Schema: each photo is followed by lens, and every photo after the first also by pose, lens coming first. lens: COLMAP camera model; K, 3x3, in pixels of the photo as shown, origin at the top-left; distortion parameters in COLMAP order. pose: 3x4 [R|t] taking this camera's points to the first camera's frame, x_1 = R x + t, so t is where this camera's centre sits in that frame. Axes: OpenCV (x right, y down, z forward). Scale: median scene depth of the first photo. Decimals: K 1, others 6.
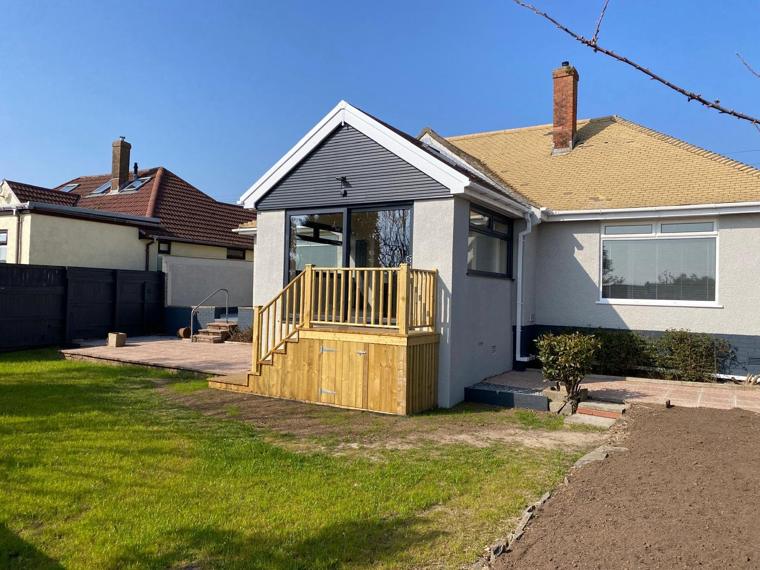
lens RADIAL K [[588.3, 0, 380.0], [0, 588.3, 285.0], [0, 0, 1]] dist [0.006223, 0.001015]
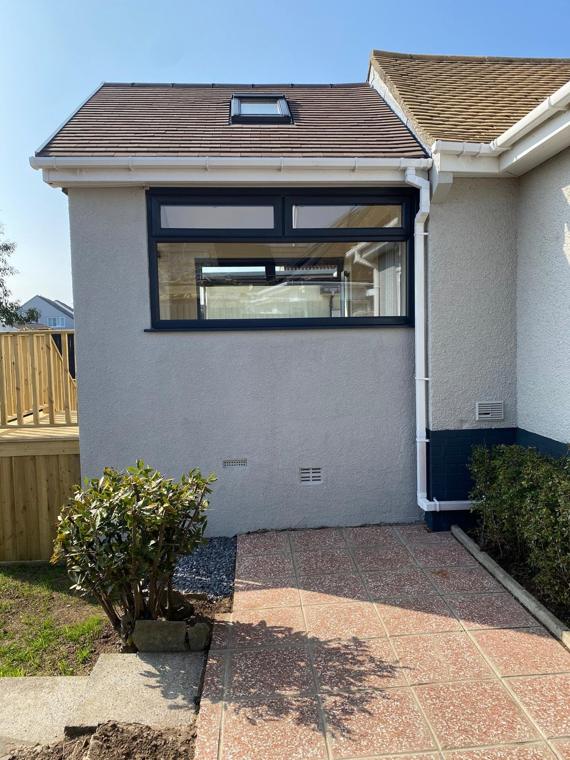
lens RADIAL K [[584.1, 0, 285.0], [0, 584.1, 380.0], [0, 0, 1]] dist [-0.005091, -0.004601]
pose [[0.564217, 0.031349, -0.825031, 0.592133], [0.034360, 0.997522, 0.061401, -0.001050], [0.824911, -0.062992, 0.561742, 0.739514]]
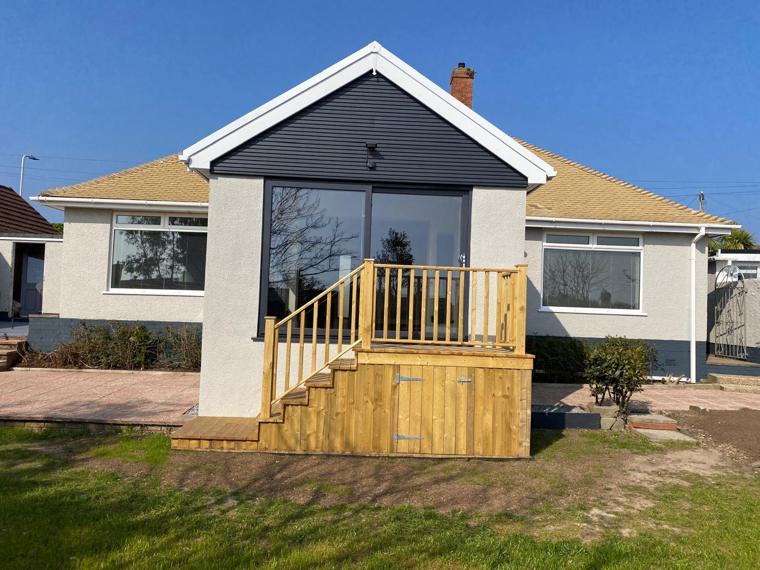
lens RADIAL K [[584.1, 0, 380.0], [0, 584.1, 285.0], [0, 0, 1]] dist [-0.005091, -0.004601]
pose [[0.831084, 0.024243, 0.555619, -0.441072], [-0.022406, 0.999698, -0.010106, 0.002856], [-0.555696, -0.004050, 0.831376, 0.360923]]
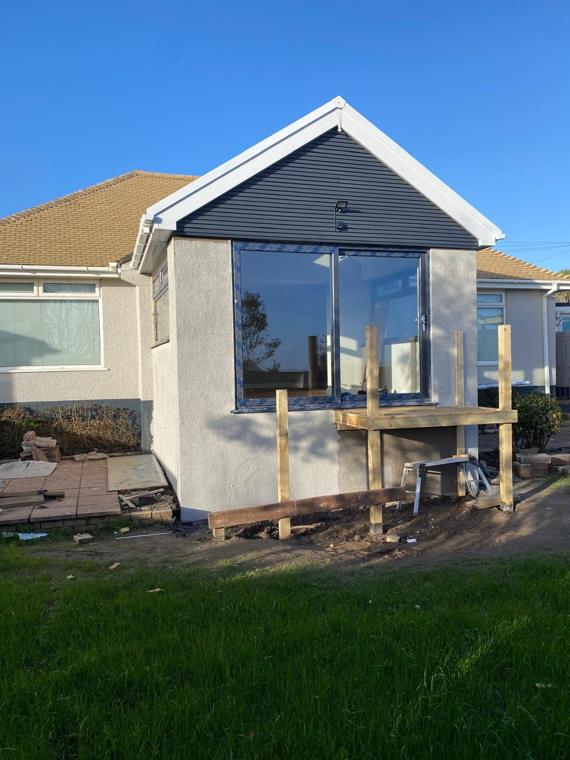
lens RADIAL K [[584.1, 0, 285.0], [0, 584.1, 380.0], [0, 0, 1]] dist [-0.005091, -0.004601]
pose [[0.652585, -0.056210, 0.755628, -0.634248], [0.029876, 0.998378, 0.048466, -0.003601], [-0.757126, -0.009053, 0.653206, 0.552964]]
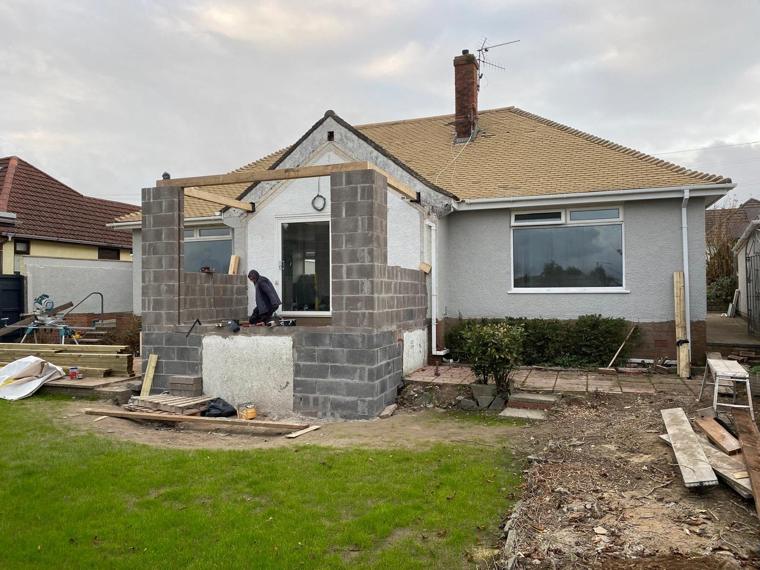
lens RADIAL K [[585.8, 0, 380.0], [0, 585.8, 285.0], [0, 0, 1]] dist [0.007013, -0.006896]
pose [[0.979969, -0.029077, 0.197015, -0.039064], [0.029765, 0.999557, -0.000531, 0.012611], [-0.196913, 0.006385, 0.980400, 0.093755]]
